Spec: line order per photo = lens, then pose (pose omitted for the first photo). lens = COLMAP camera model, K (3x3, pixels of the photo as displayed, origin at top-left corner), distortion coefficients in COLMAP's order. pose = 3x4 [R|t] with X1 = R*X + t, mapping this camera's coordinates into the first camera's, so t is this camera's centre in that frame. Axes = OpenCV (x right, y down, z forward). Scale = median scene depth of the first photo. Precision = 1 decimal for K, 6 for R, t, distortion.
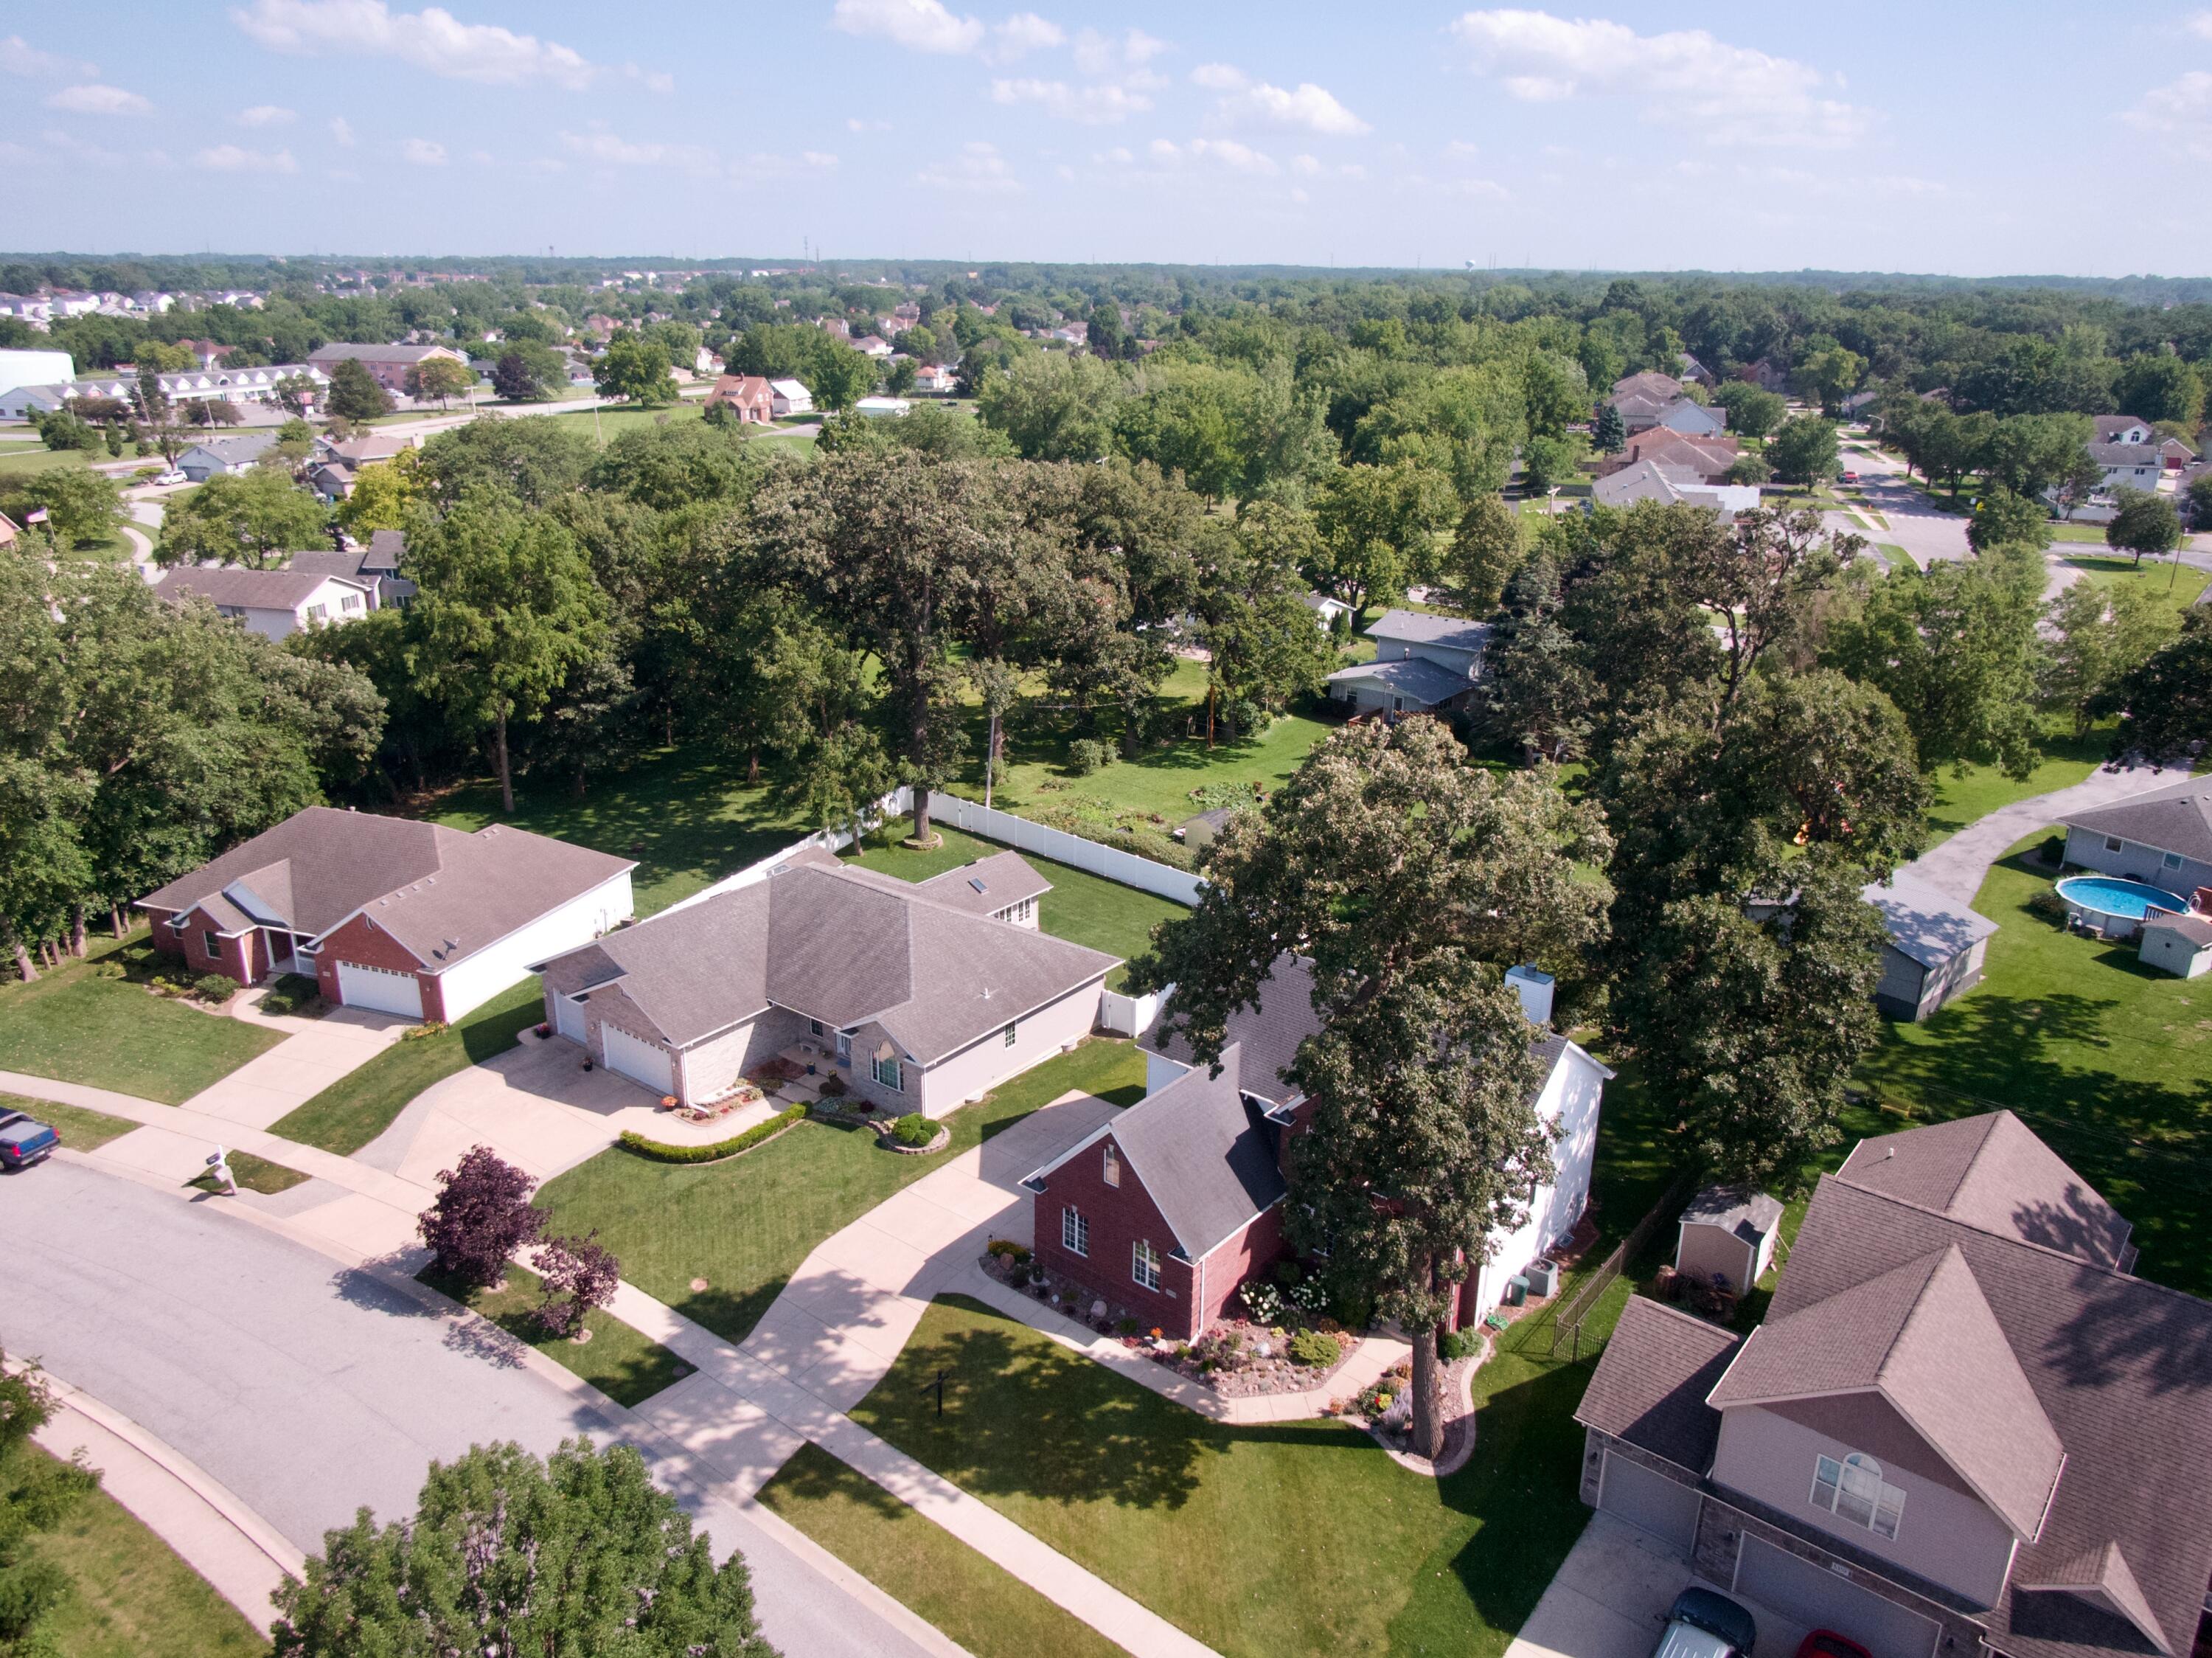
lens RADIAL K [[1595.7, 0, 1106.0], [0, 1595.7, 829.0], [0, 0, 1]] dist [0.058819, -0.086316]
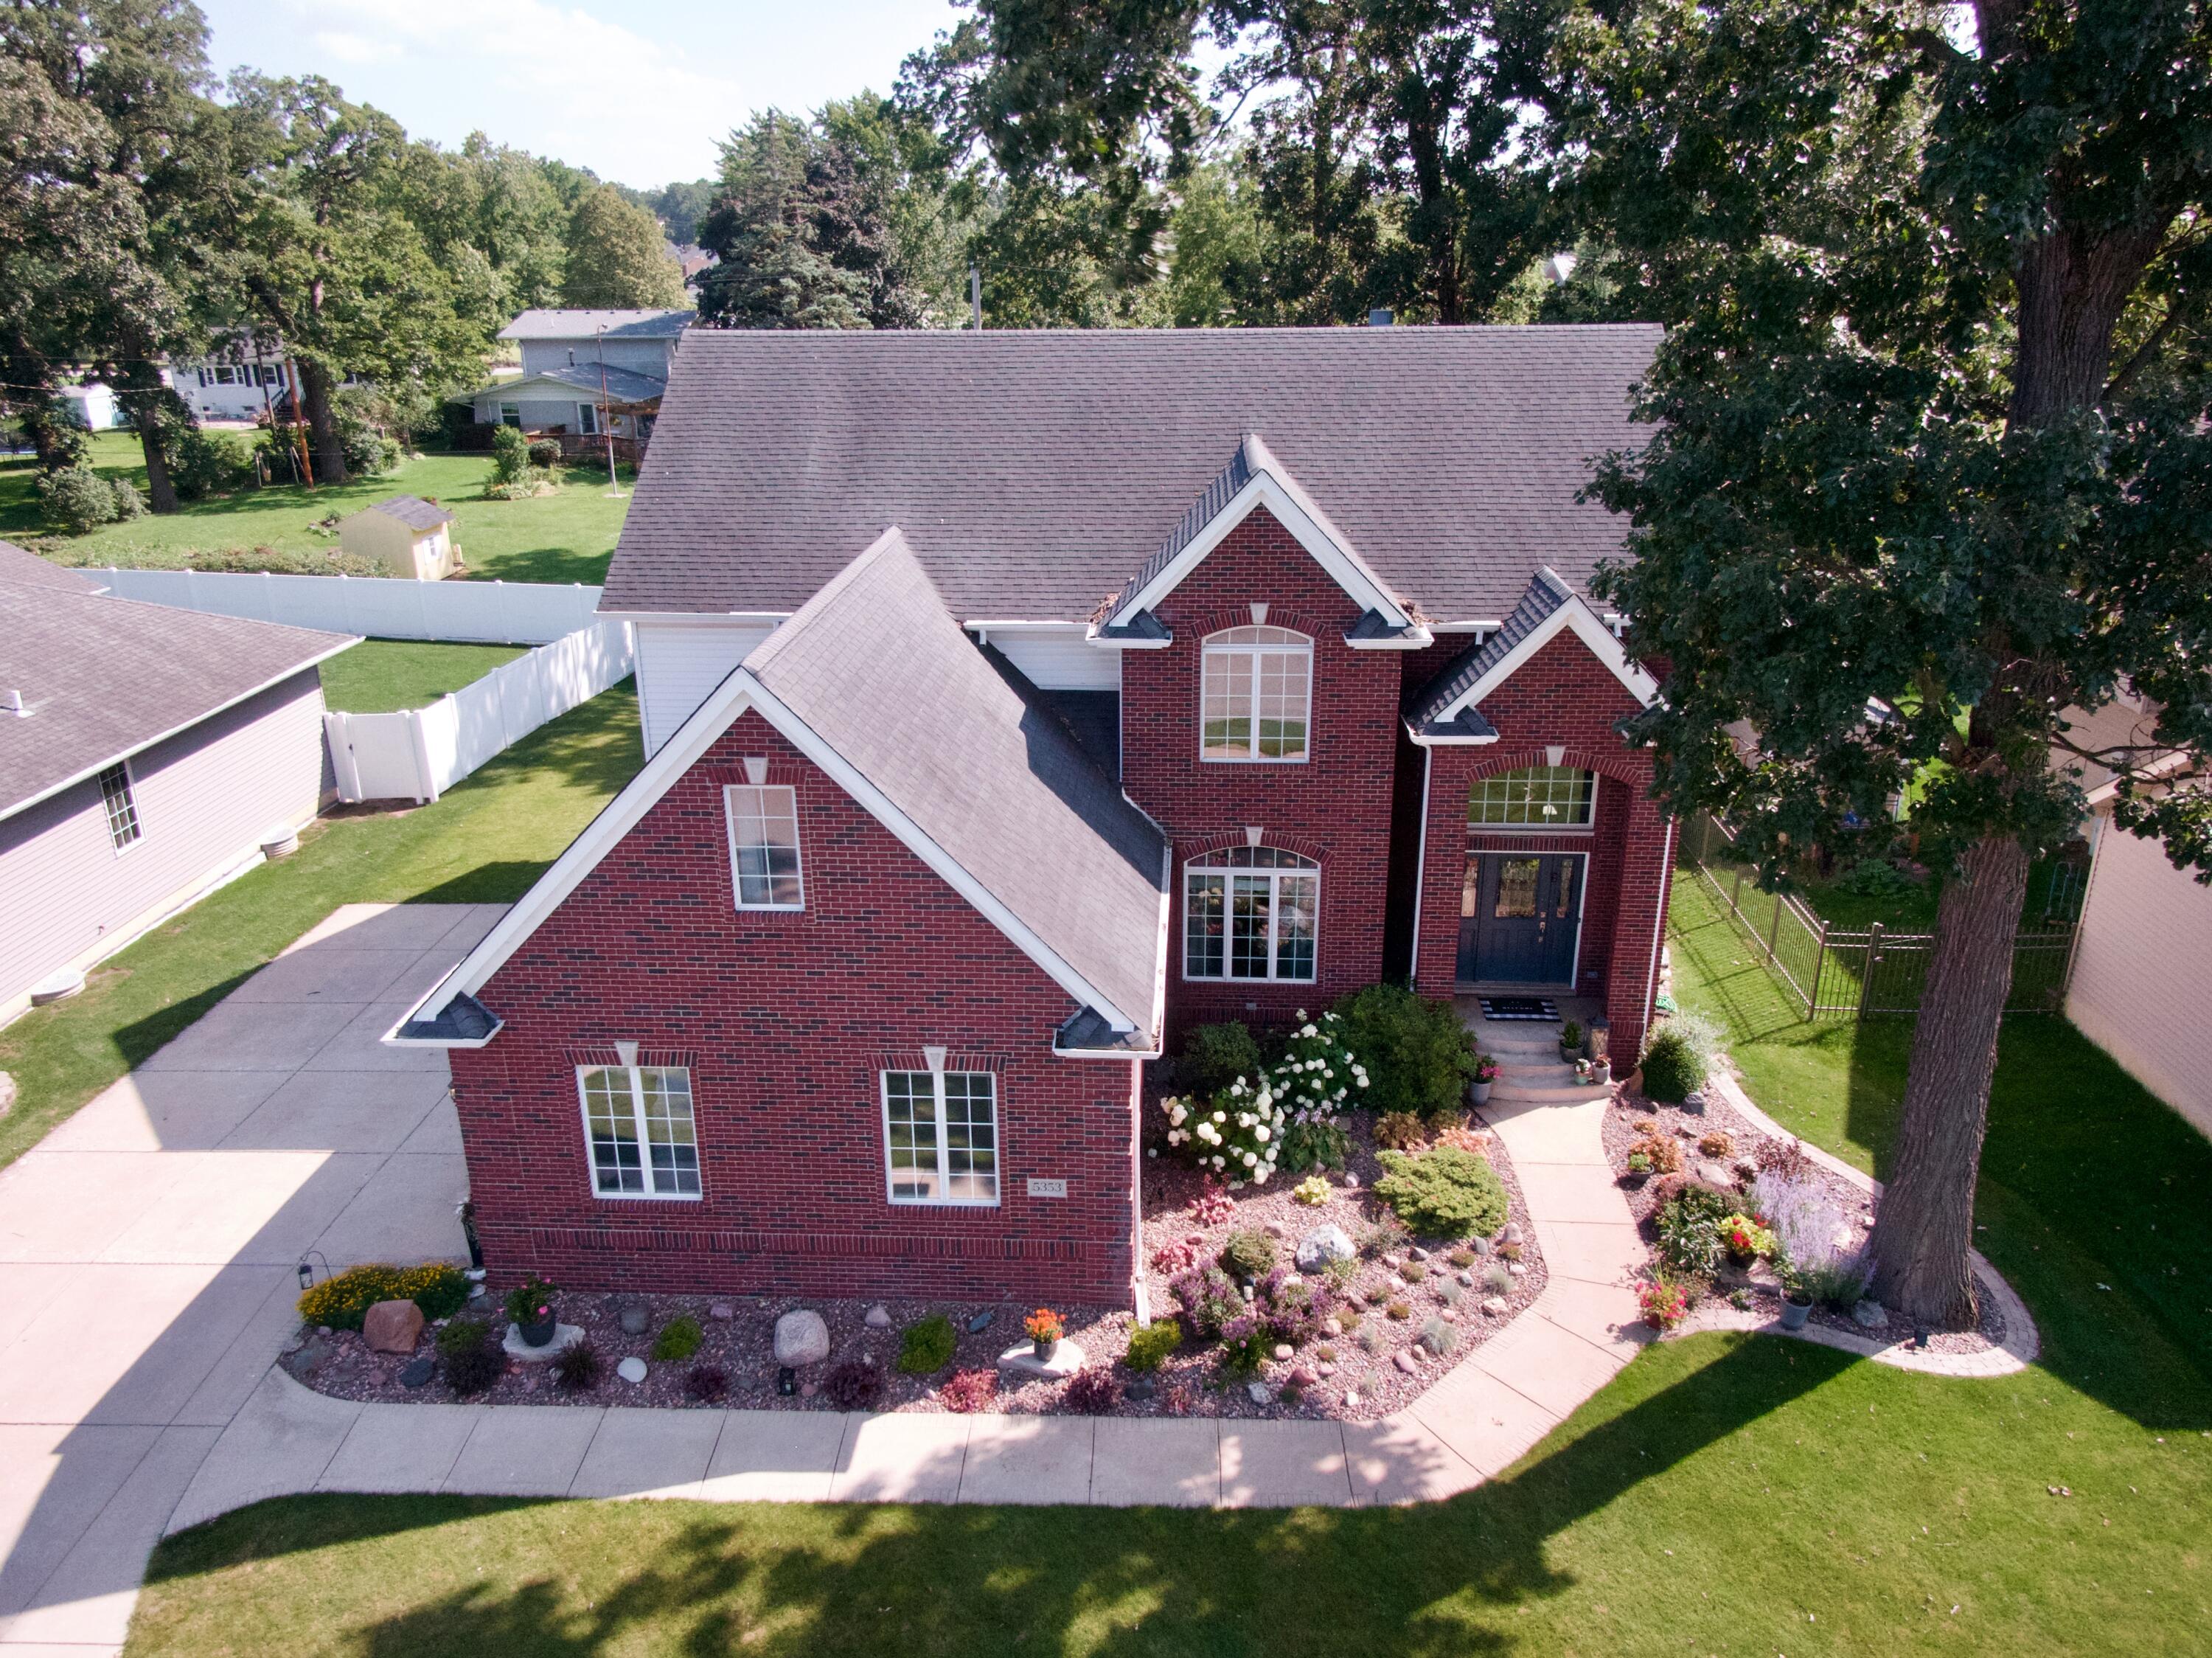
lens RADIAL K [[1595.7, 0, 1106.0], [0, 1595.7, 829.0], [0, 0, 1]] dist [0.058819, -0.086316]
pose [[0.812940, -0.223426, 0.537781, -0.082369], [0.216658, 0.973220, 0.076821, 0.165804], [-0.540543, 0.054064, 0.839577, 0.601851]]
